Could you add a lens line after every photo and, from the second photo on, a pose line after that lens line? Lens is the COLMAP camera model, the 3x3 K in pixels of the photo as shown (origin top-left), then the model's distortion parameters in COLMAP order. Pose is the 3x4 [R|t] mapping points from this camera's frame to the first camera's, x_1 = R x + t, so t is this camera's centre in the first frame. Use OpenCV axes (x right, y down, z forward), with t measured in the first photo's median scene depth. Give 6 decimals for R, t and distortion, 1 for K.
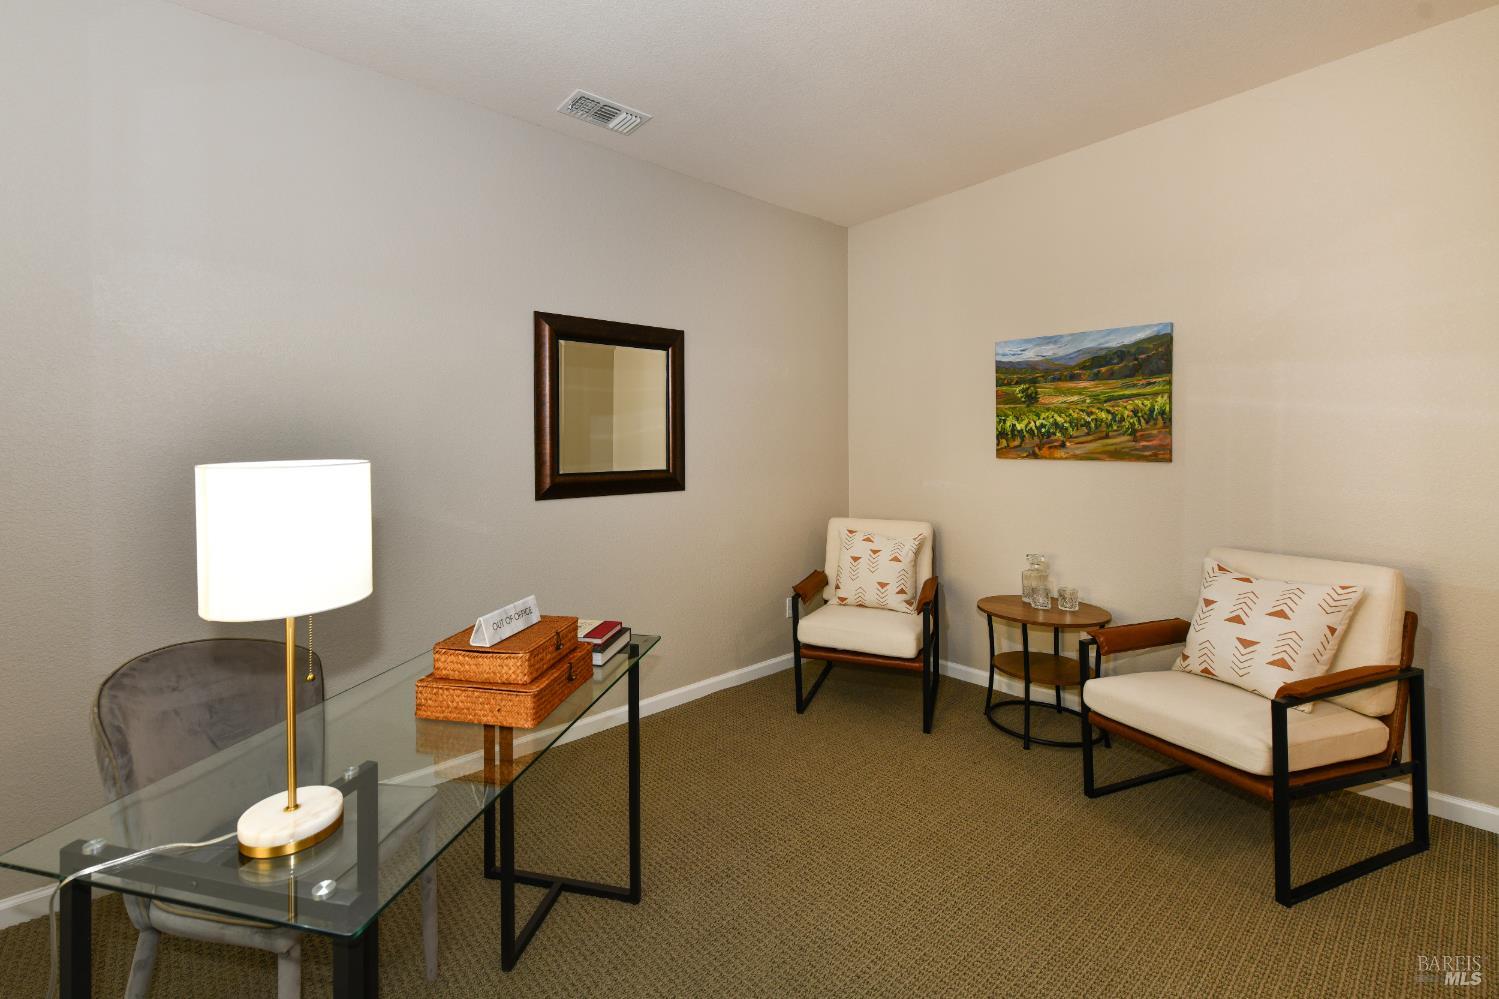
lens RADIAL K [[642.9, 0, 747.4], [0, 642.9, 457.6], [0, 0, 1]] dist [0.003812, 0.000046]
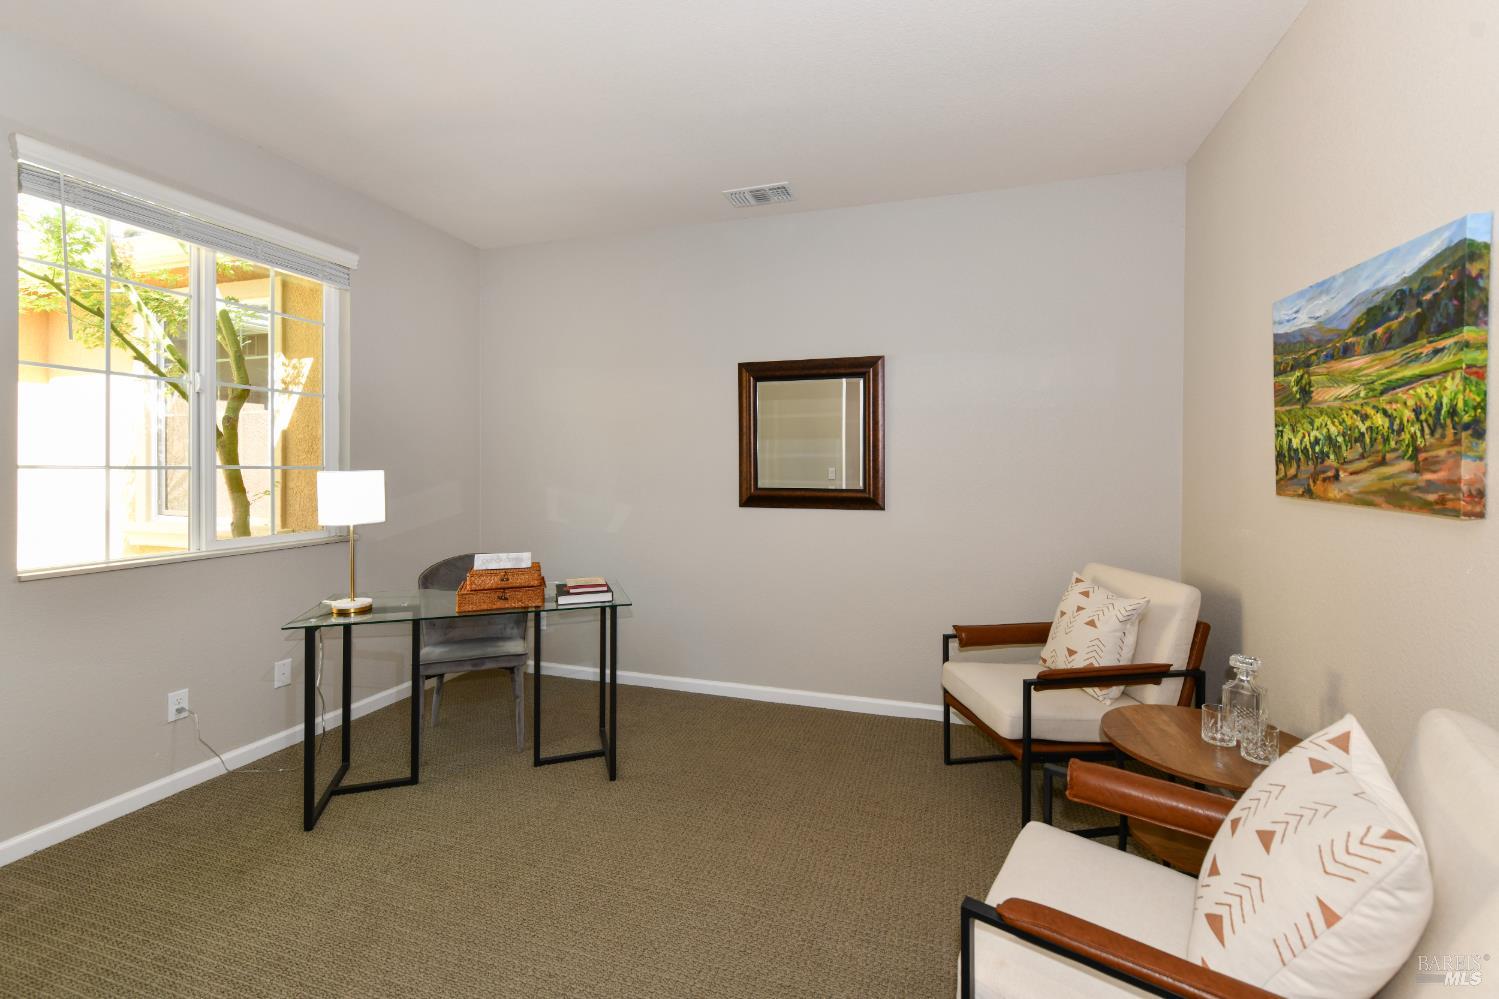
lens RADIAL K [[642.9, 0, 736.4], [0, 642.9, 468.5], [0, 0, 1]] dist [0.003812, 0.000046]
pose [[0.522036, 0.017179, -0.852750, 0.713997], [-0.025685, 0.999660, 0.004414, -0.015713], [0.852536, 0.019598, 0.522300, 0.287406]]
